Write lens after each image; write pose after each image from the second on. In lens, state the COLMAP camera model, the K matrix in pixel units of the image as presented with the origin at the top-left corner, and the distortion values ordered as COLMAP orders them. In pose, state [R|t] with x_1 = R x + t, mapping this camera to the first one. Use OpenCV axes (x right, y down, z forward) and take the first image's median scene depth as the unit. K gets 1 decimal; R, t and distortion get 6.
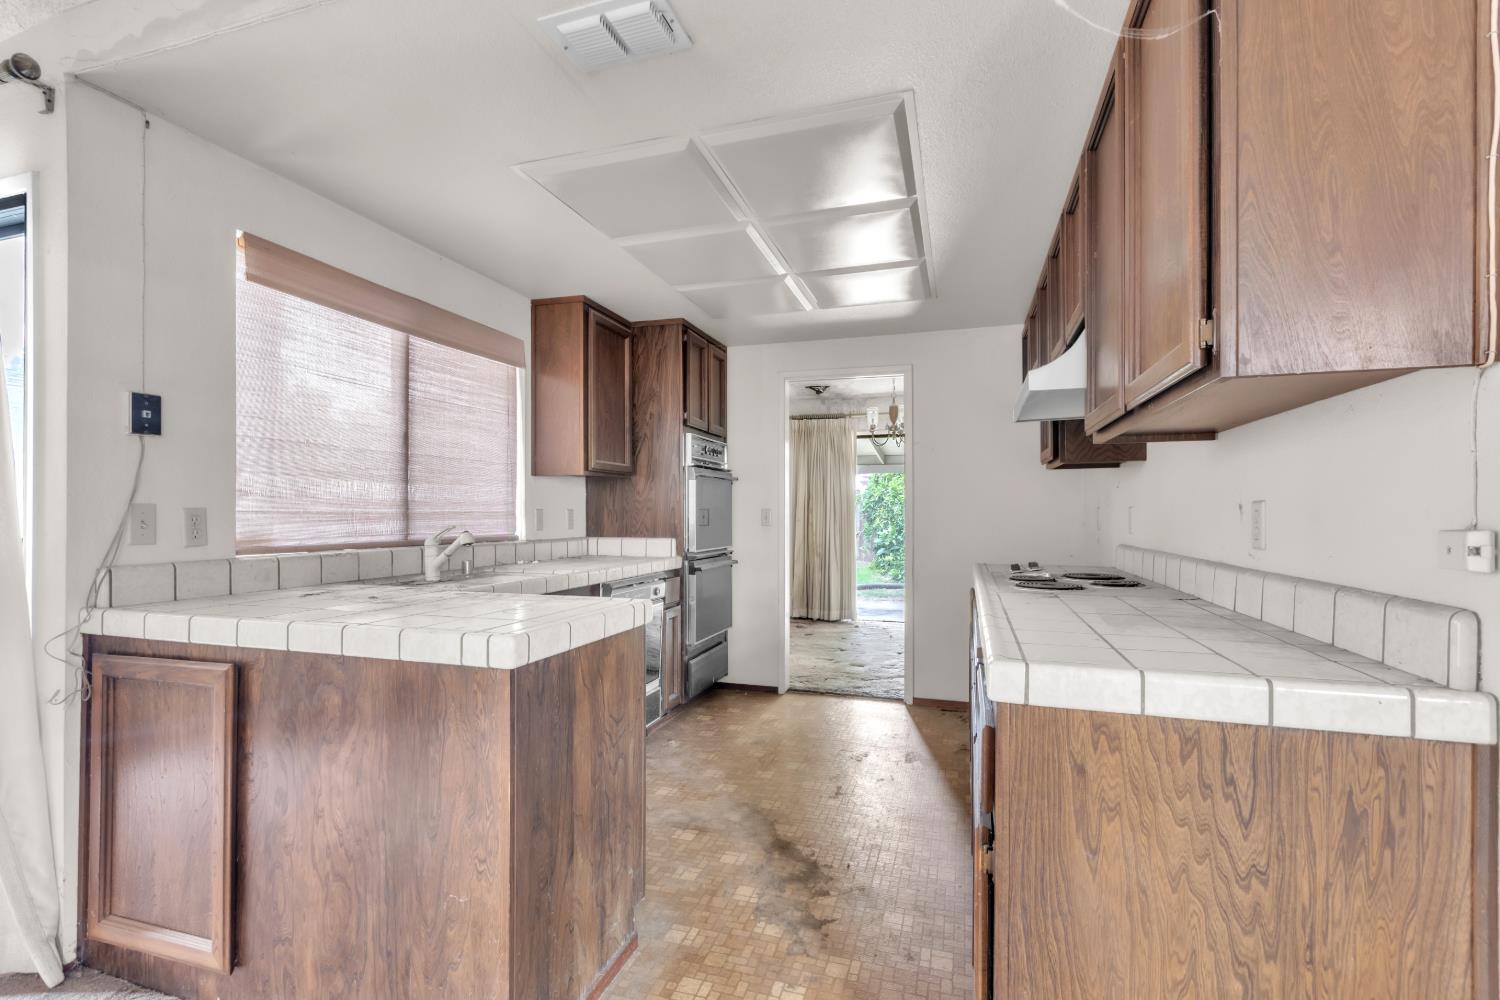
lens RADIAL K [[679.5, 0, 747.3], [0, 679.5, 501.9], [0, 0, 1]] dist [0.000608, 0.000177]
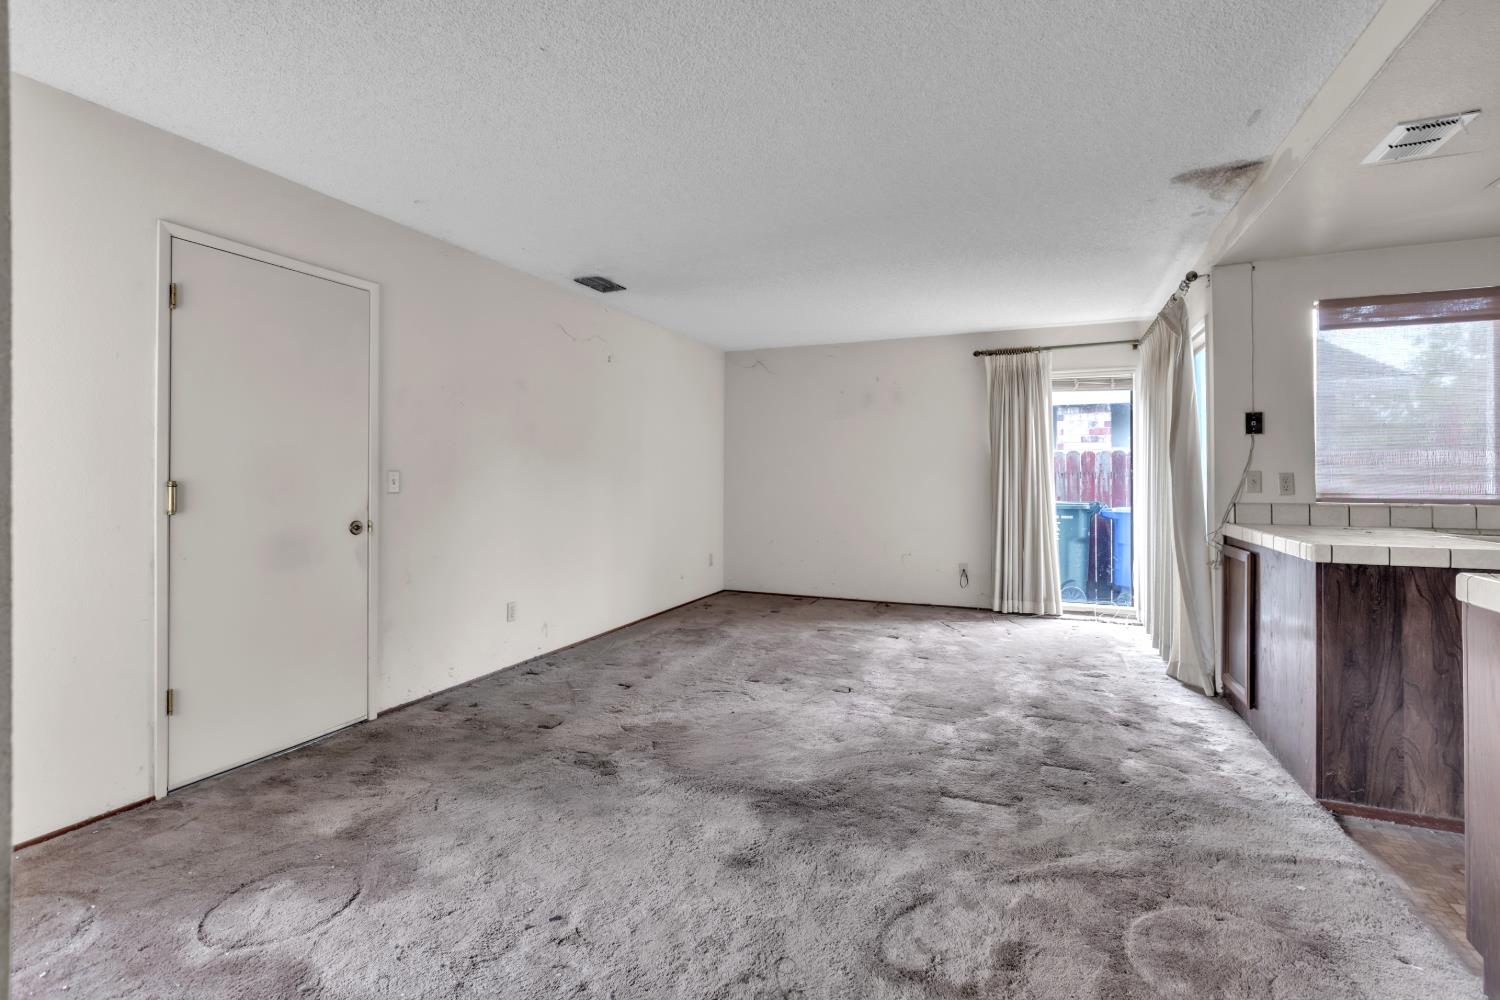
lens RADIAL K [[694.6, 0, 694.9], [0, 694.6, 492.6], [0, 0, 1]] dist [0.000604, 0.000265]
pose [[-0.140418, 0.022198, -0.989843, 1.196482], [0.015957, 0.999670, 0.020154, -0.000490], [0.989964, -0.012965, -0.140725, -0.252414]]
